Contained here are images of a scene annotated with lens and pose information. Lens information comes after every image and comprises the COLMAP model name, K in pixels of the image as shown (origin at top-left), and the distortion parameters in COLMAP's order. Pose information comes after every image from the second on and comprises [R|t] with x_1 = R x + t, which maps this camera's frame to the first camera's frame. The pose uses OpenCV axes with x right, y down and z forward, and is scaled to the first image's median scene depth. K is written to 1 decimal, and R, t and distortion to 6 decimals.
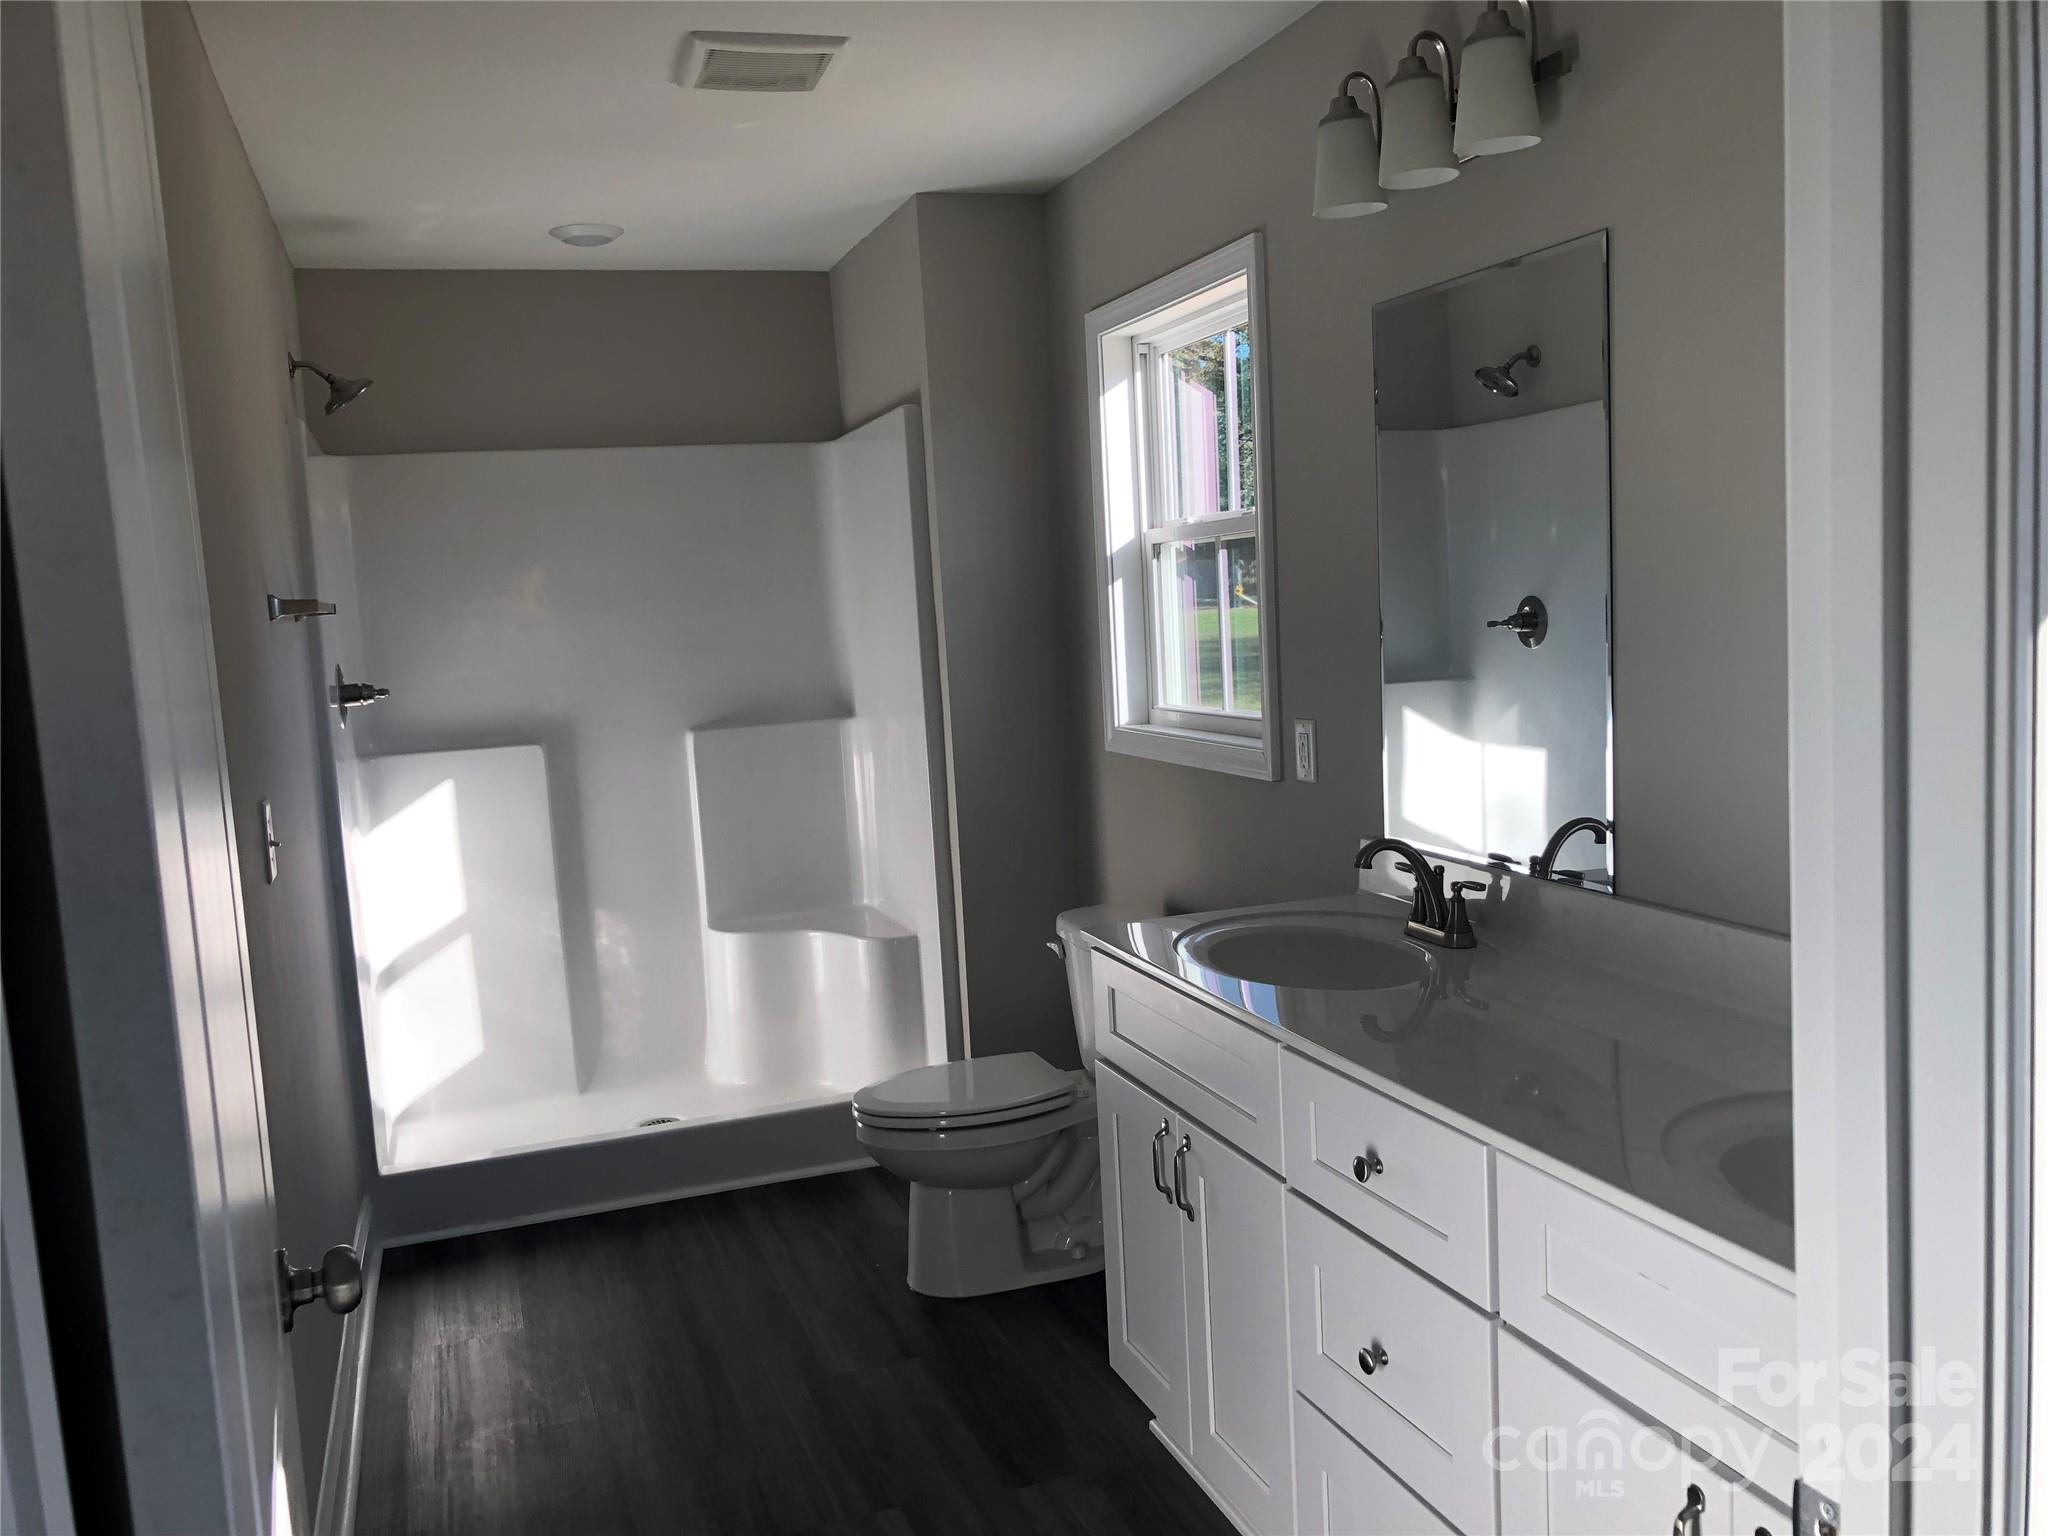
lens RADIAL K [[1667.3, 0, 1024.0], [0, 1667.3, 768.0], [0, 0, 1]] dist [0.038390, -0.003222]
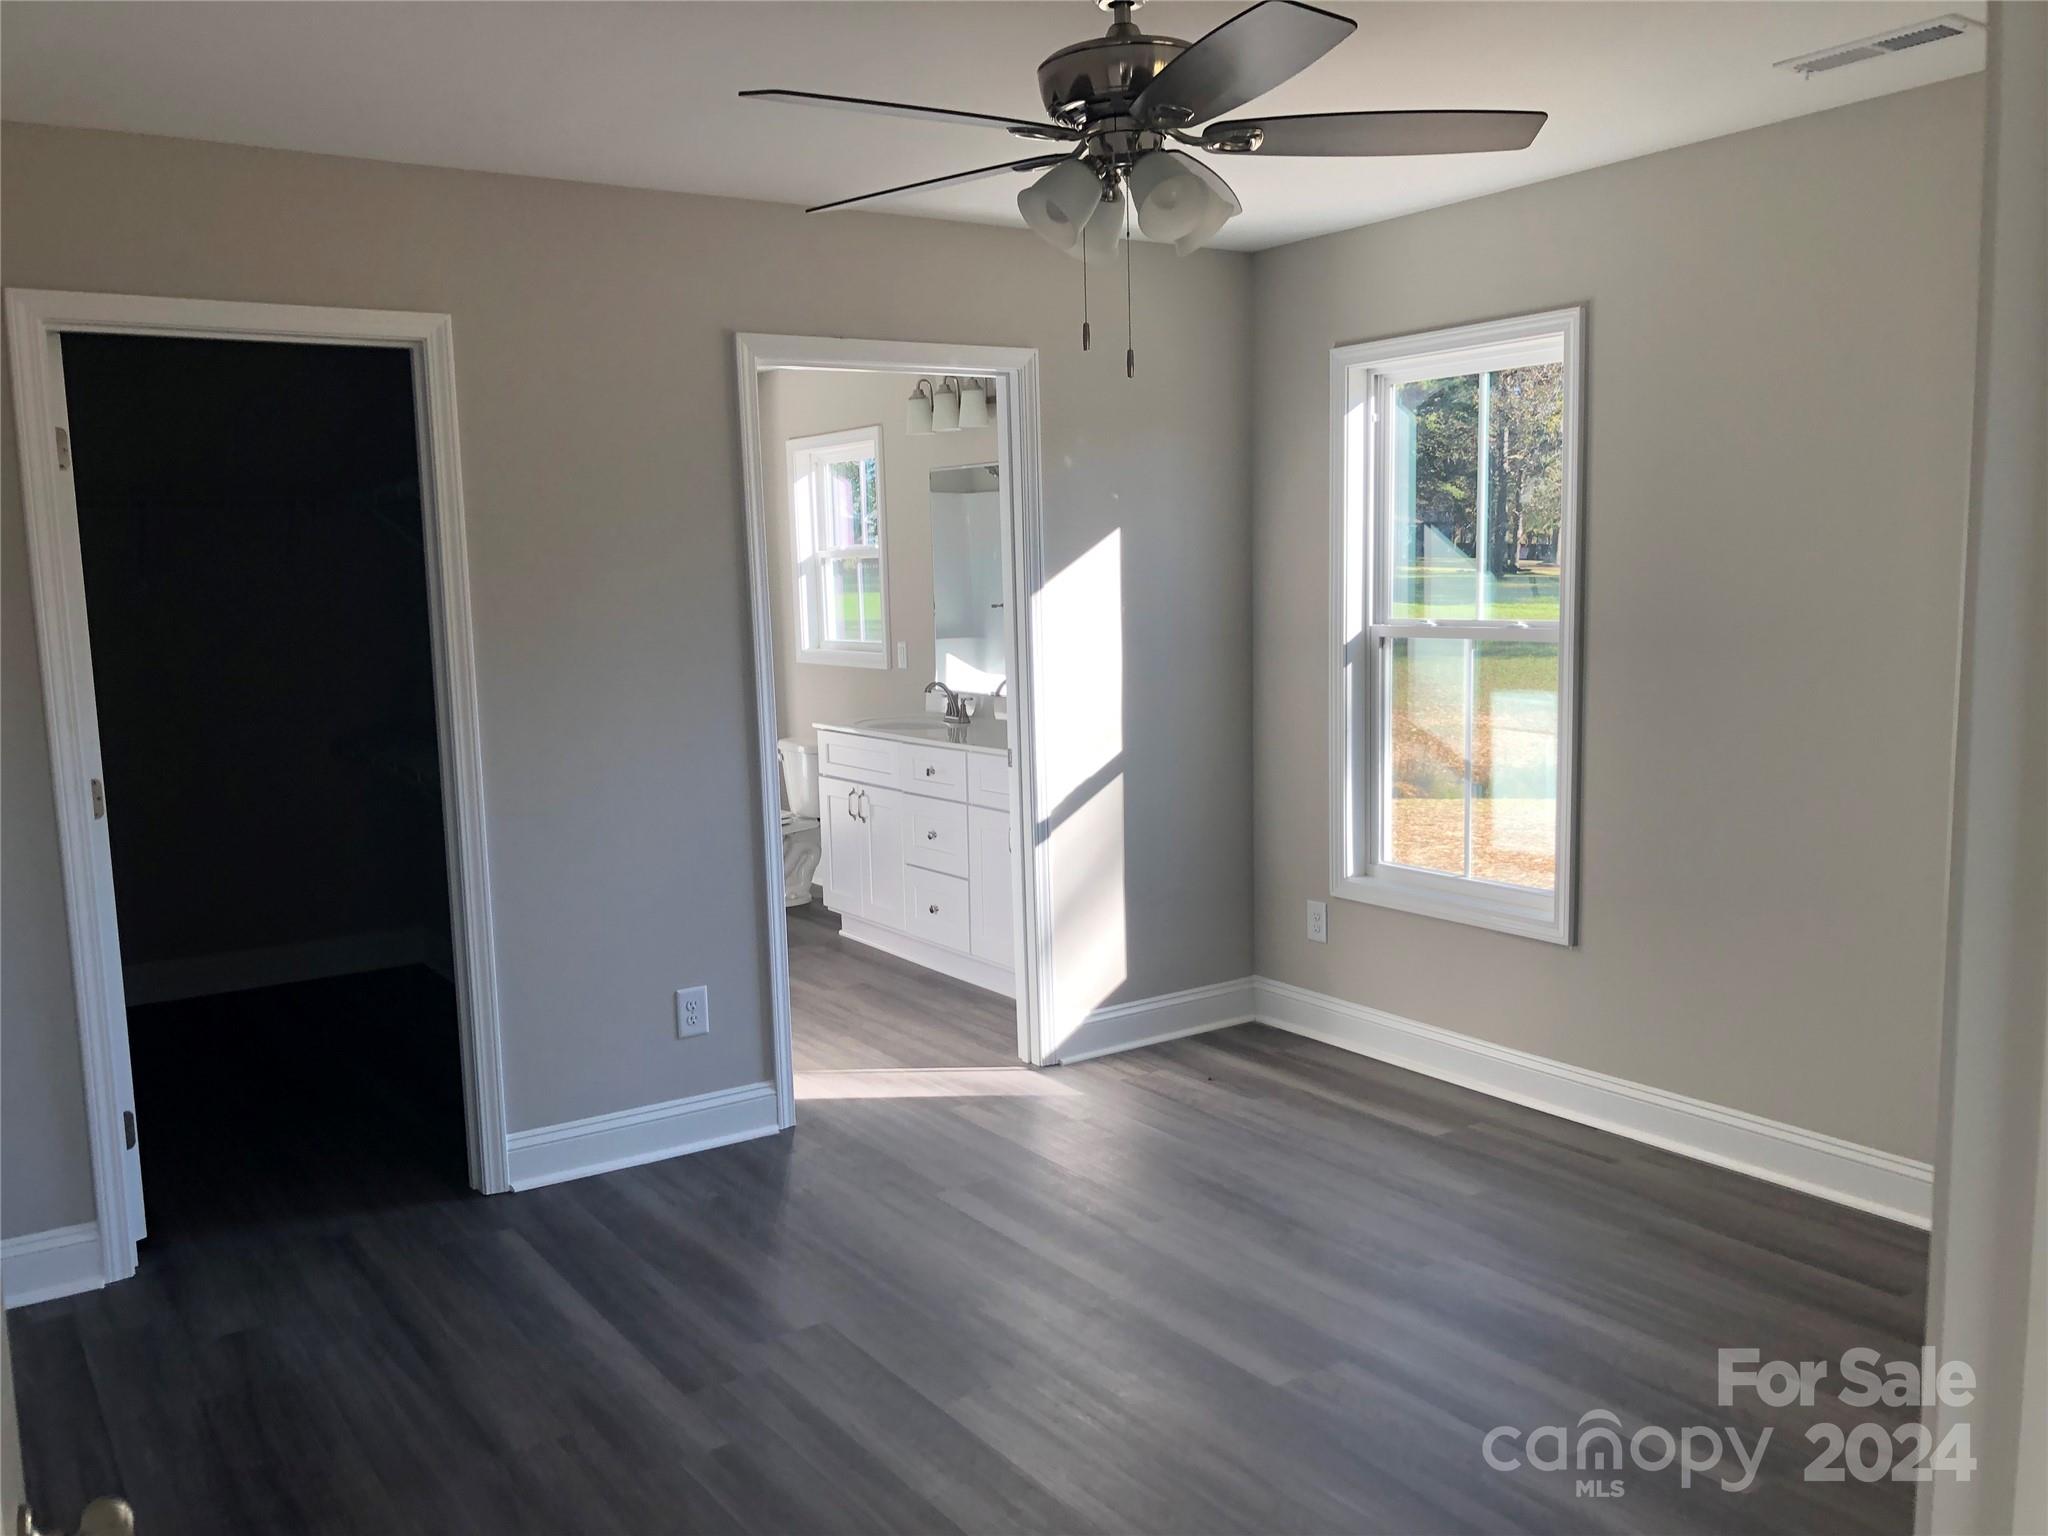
lens RADIAL K [[1667.3, 0, 1024.0], [0, 1667.3, 768.0], [0, 0, 1]] dist [0.038390, -0.003222]
pose [[0.964886, -0.002939, 0.262651, -0.250480], [0.000566, 0.999958, 0.009110, 0.114840], [-0.262667, -0.008641, 0.964848, -1.156735]]
